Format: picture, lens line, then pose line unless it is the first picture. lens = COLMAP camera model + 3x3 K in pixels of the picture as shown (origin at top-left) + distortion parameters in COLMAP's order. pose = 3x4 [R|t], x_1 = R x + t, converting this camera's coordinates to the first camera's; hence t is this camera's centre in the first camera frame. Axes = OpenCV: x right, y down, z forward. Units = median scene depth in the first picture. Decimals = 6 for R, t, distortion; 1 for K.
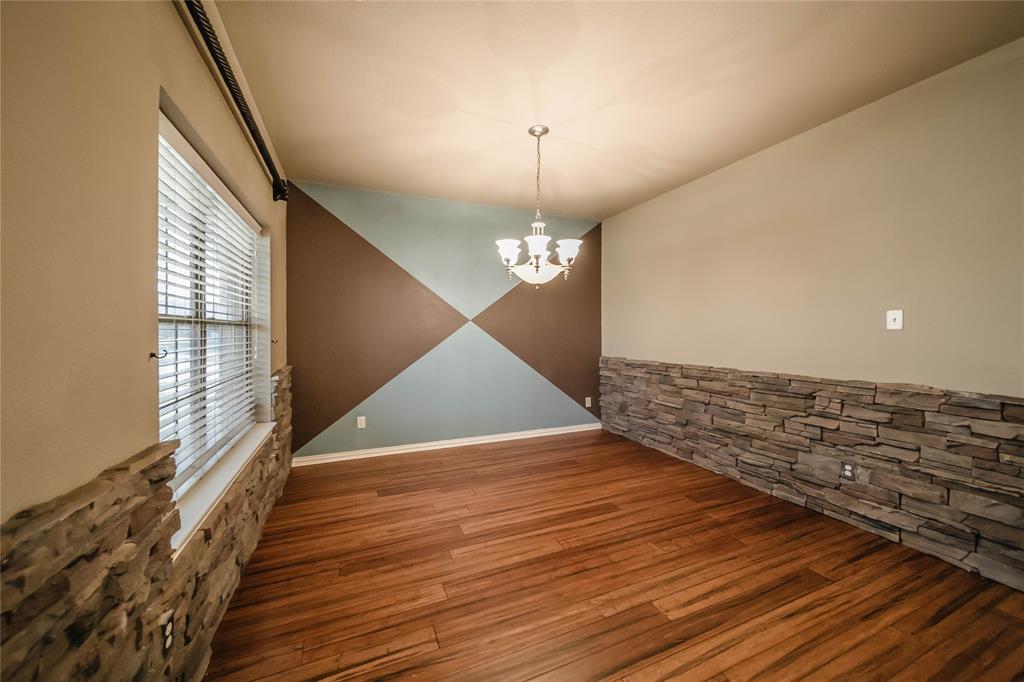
lens RADIAL K [[361.8, 0, 509.9], [0, 361.8, 335.6], [0, 0, 1]] dist [0.000216, -0.000027]
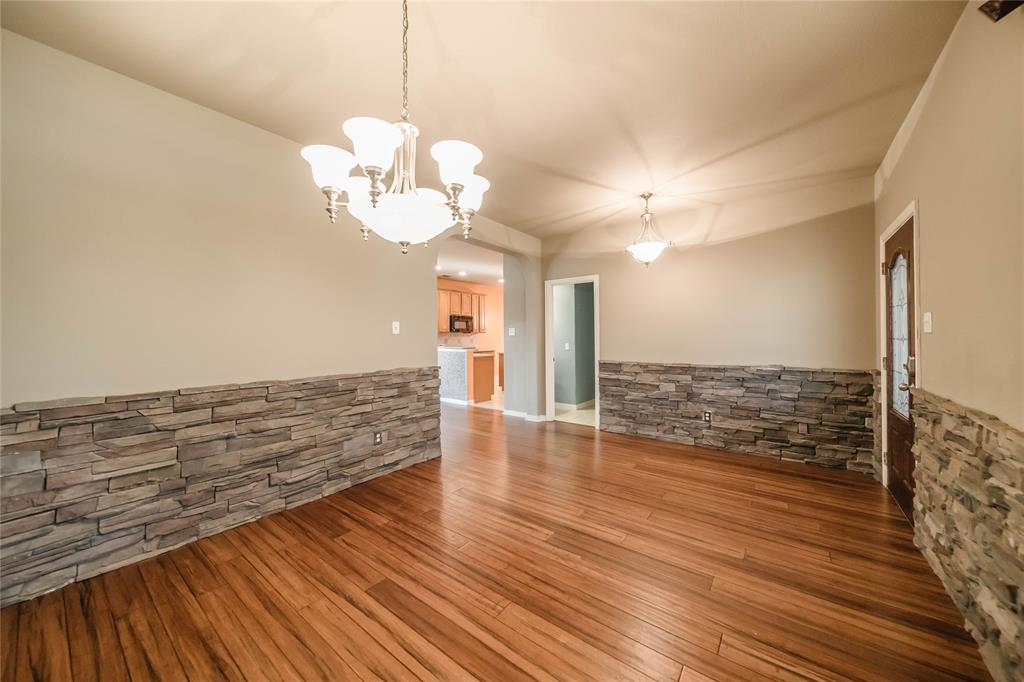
lens RADIAL K [[361.8, 0, 509.9], [0, 361.8, 335.6], [0, 0, 1]] dist [0.000216, -0.000027]
pose [[-0.483967, -0.001985, 0.875084, -0.431142], [0.010504, 0.999912, 0.008077, -0.014239], [-0.875023, 0.013101, -0.483904, 1.073459]]
